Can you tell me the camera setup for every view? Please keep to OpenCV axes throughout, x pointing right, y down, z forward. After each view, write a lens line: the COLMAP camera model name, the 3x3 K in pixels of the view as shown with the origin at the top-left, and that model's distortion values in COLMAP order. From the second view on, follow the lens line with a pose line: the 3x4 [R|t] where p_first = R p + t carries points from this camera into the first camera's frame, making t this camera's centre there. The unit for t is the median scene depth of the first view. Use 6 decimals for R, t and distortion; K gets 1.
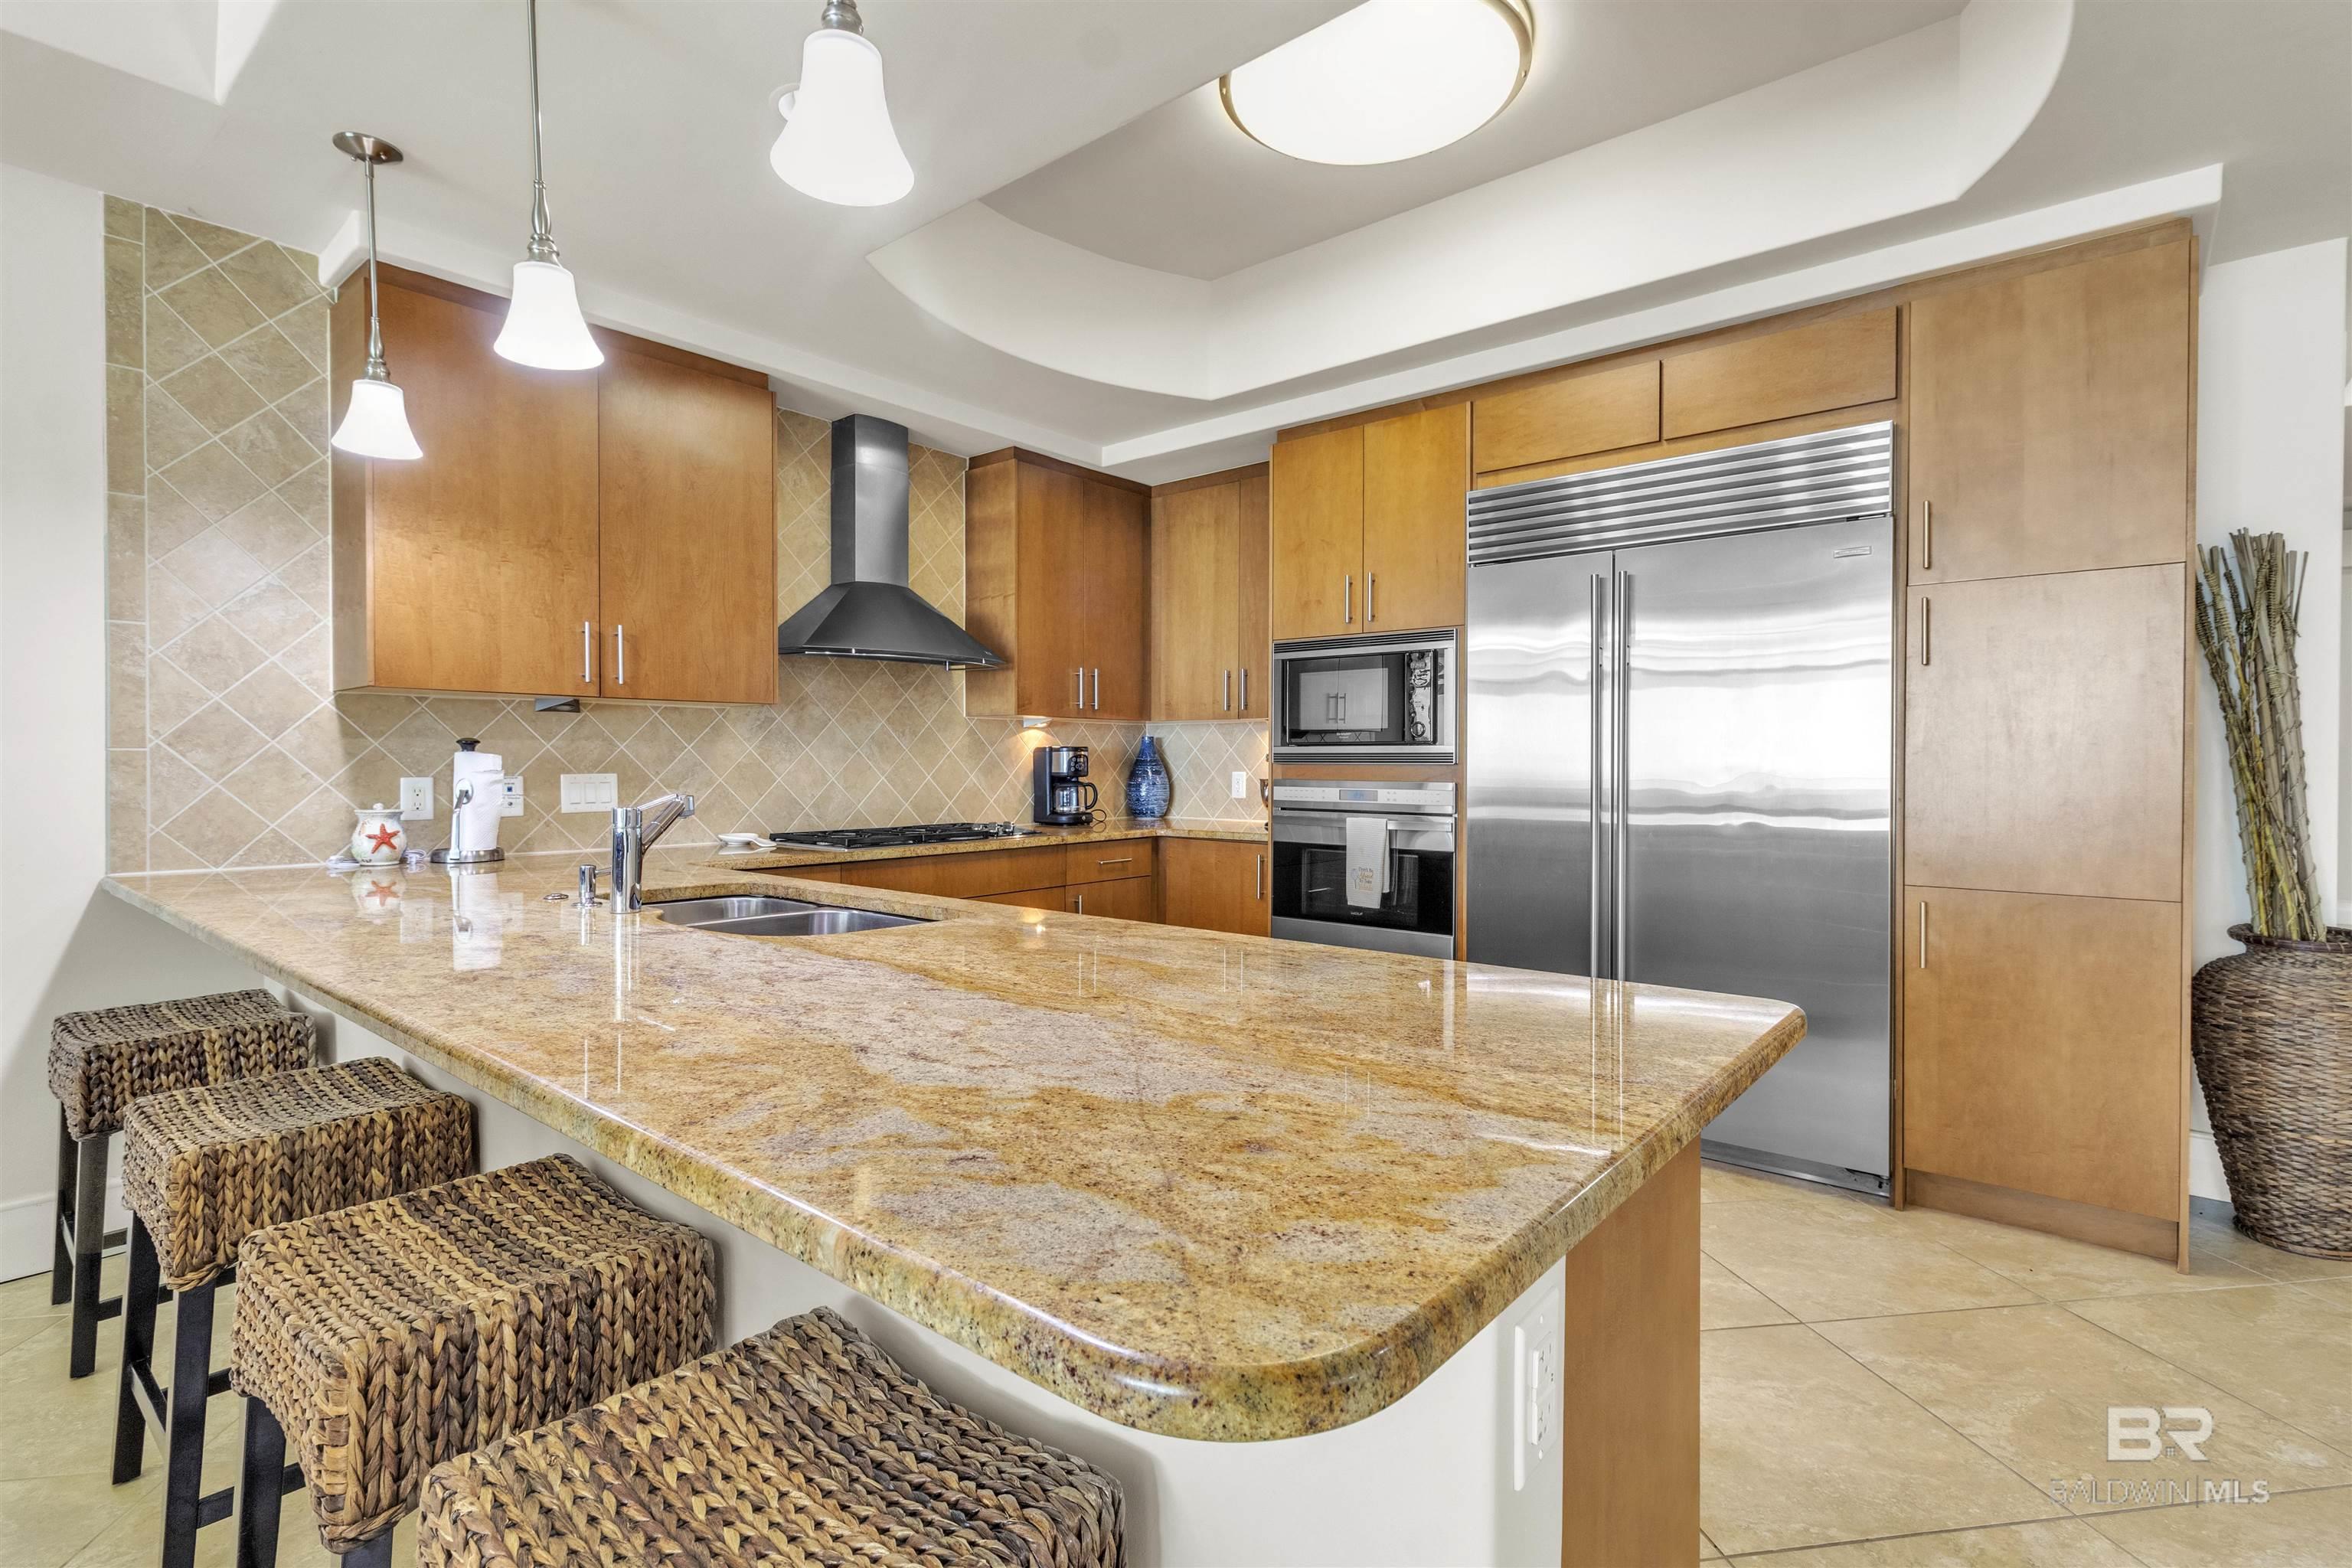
lens RADIAL K [[1137.0, 0, 1170.5], [0, 1137.0, 769.6], [0, 0, 1]] dist [0.002078, 0.000687]
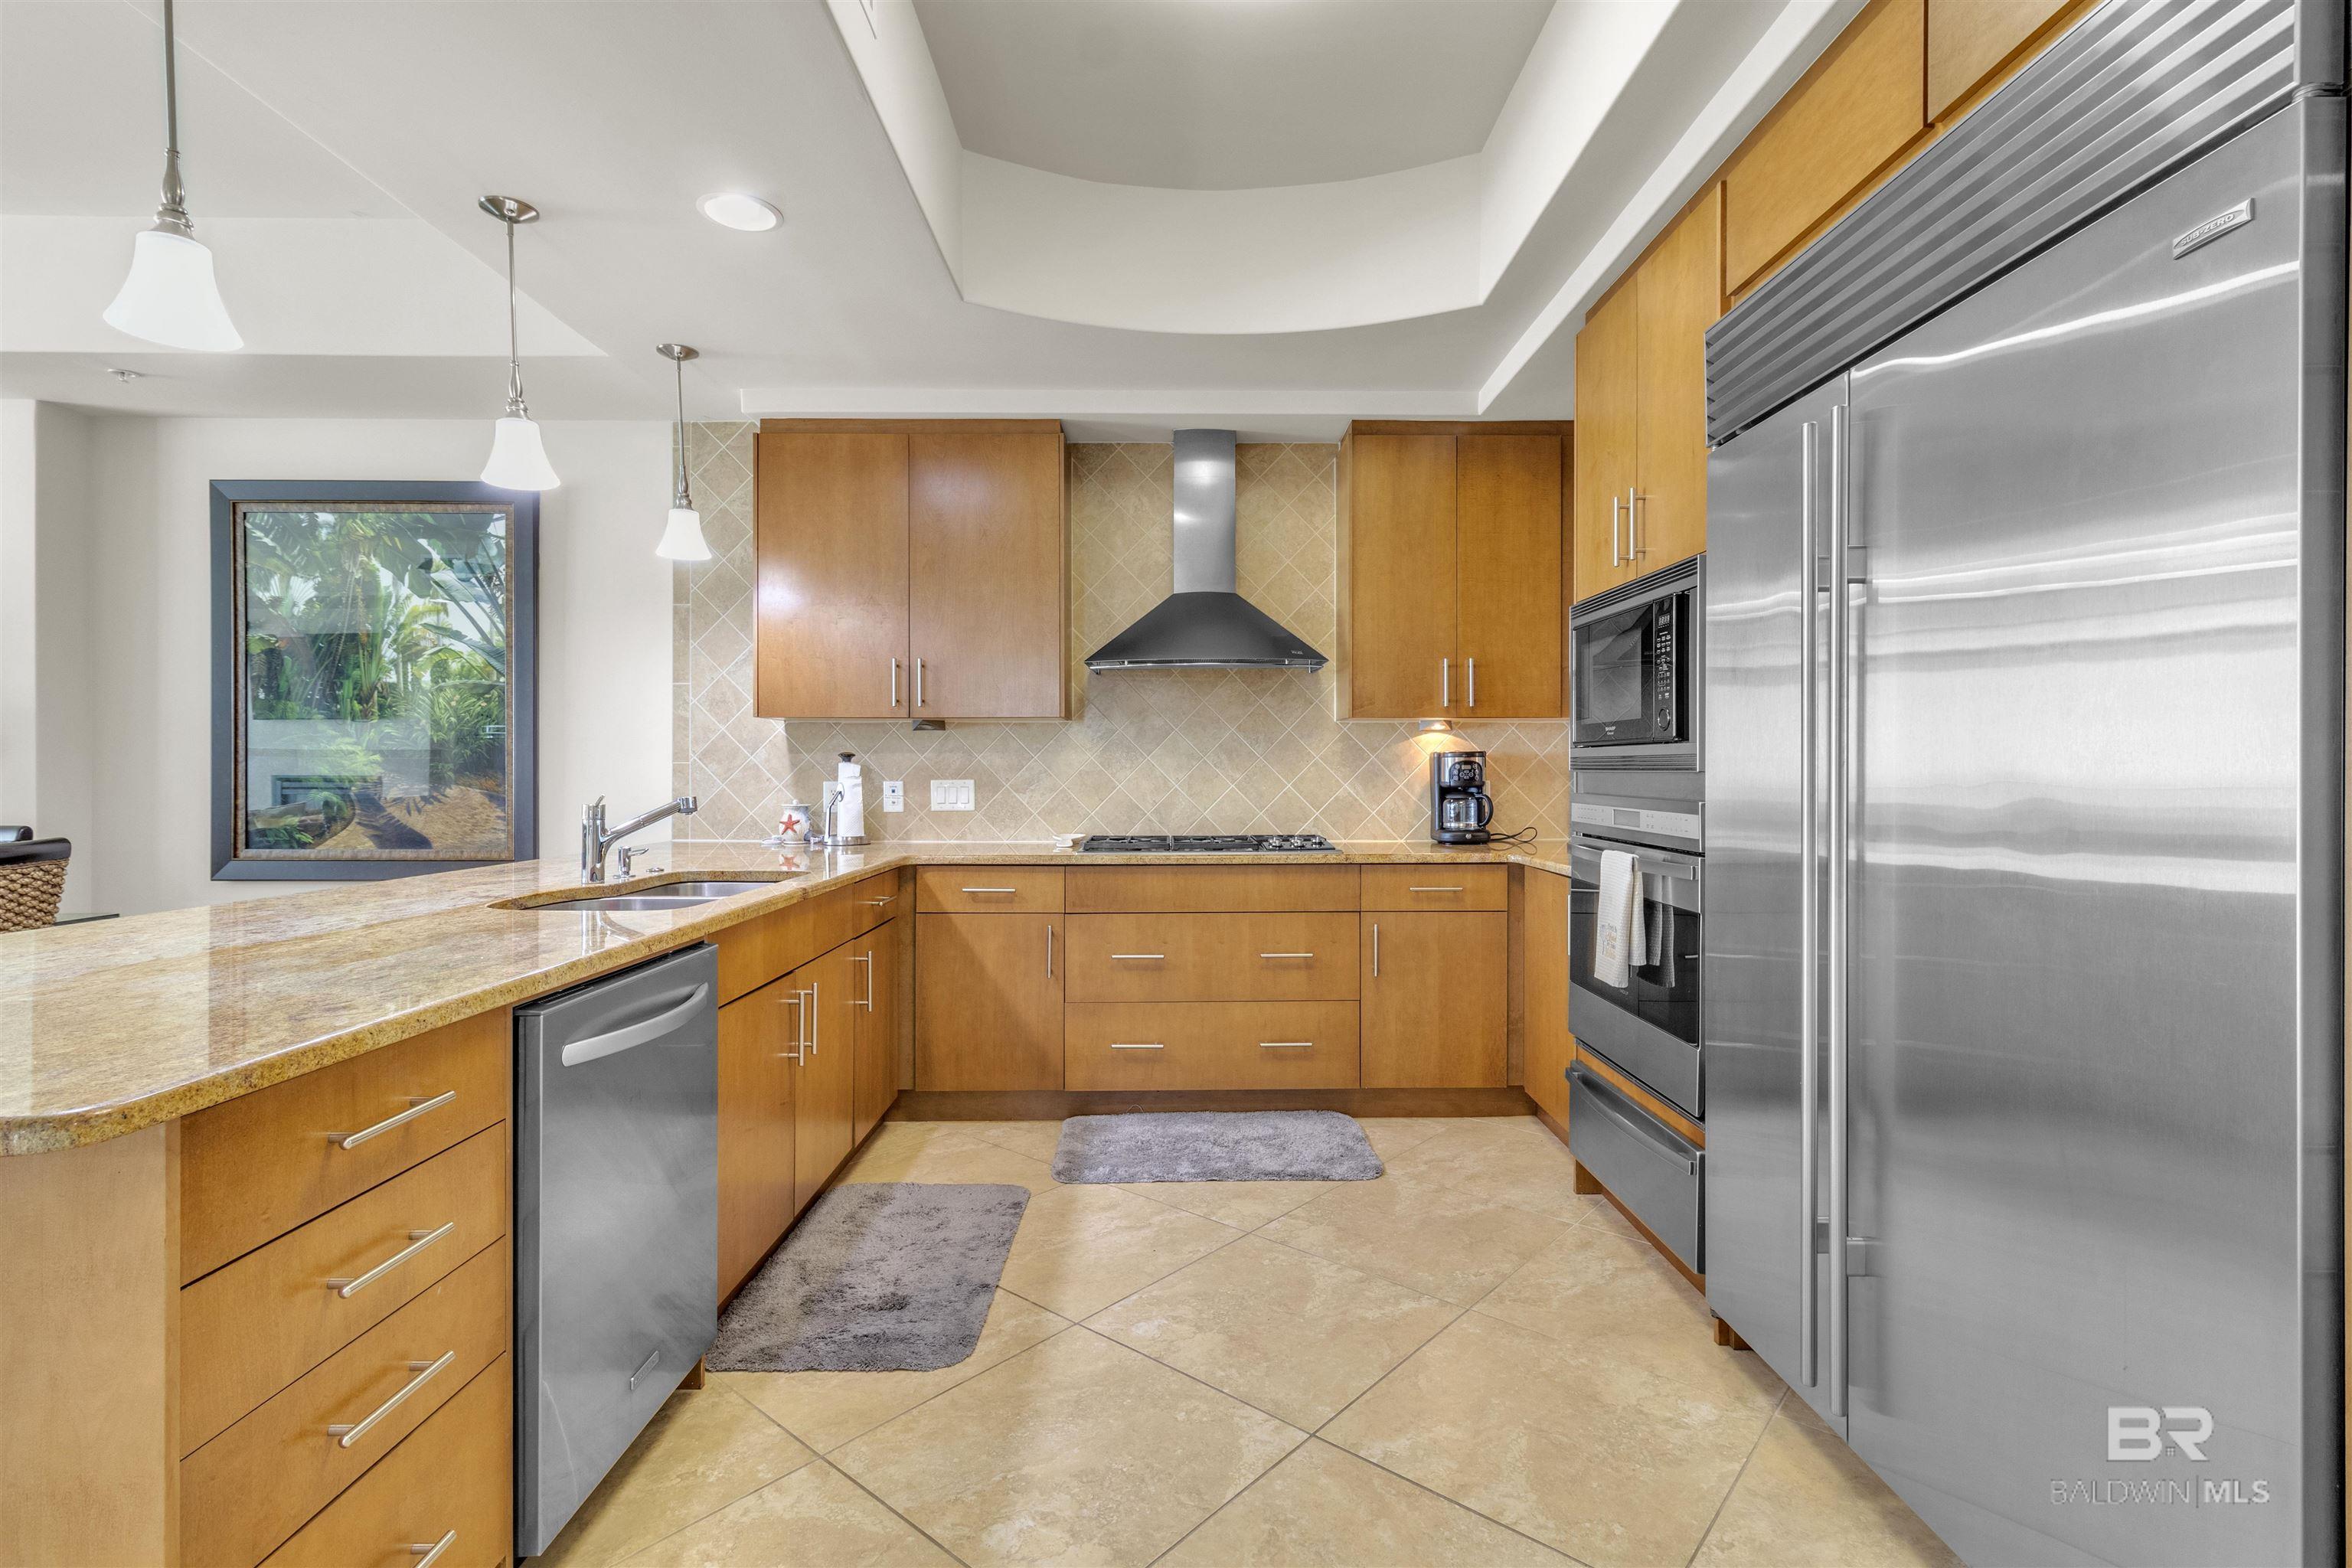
lens RADIAL K [[1137.0, 0, 1180.8], [0, 1137.0, 771.7], [0, 0, 1]] dist [0.002078, 0.000687]
pose [[0.634678, 0.001452, -0.772776, 0.525184], [-0.004020, 0.999991, -0.001422, -0.003717], [0.772767, 0.004010, 0.634678, 0.356337]]
